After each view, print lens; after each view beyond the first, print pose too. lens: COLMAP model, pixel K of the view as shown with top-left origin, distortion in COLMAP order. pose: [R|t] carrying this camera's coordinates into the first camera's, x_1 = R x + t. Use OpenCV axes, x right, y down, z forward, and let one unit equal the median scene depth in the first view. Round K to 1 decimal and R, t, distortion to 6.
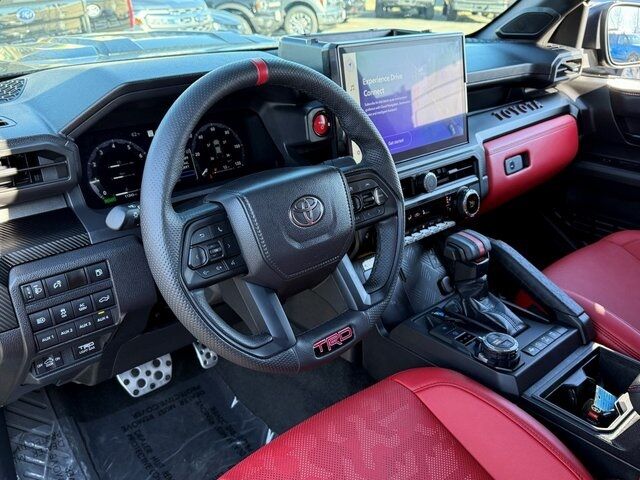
lens RADIAL K [[595.8, 0, 315.0], [0, 595.8, 243.7], [0, 0, 1]] dist [0.036219, 0.000000]
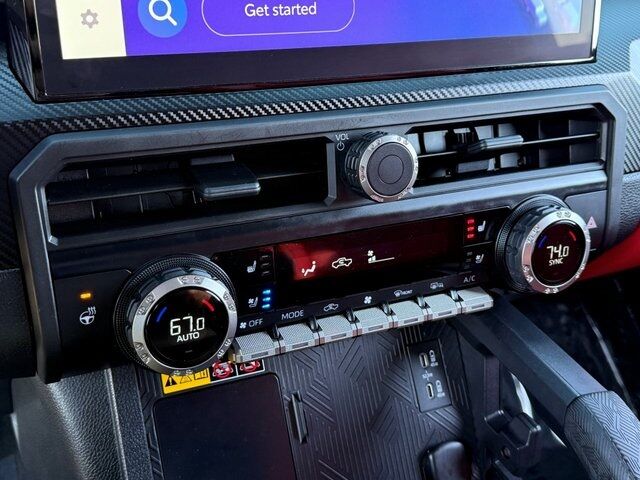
lens RADIAL K [[742.8, 0, 297.9], [0, 742.8, 242.8], [0, 0, 1]] dist [0.021703, 0.000000]
pose [[0.947551, 0.189936, -0.257045, 0.234813], [-0.173060, 0.981064, 0.086975, -0.083666], [0.268697, -0.037929, 0.962478, 0.592665]]
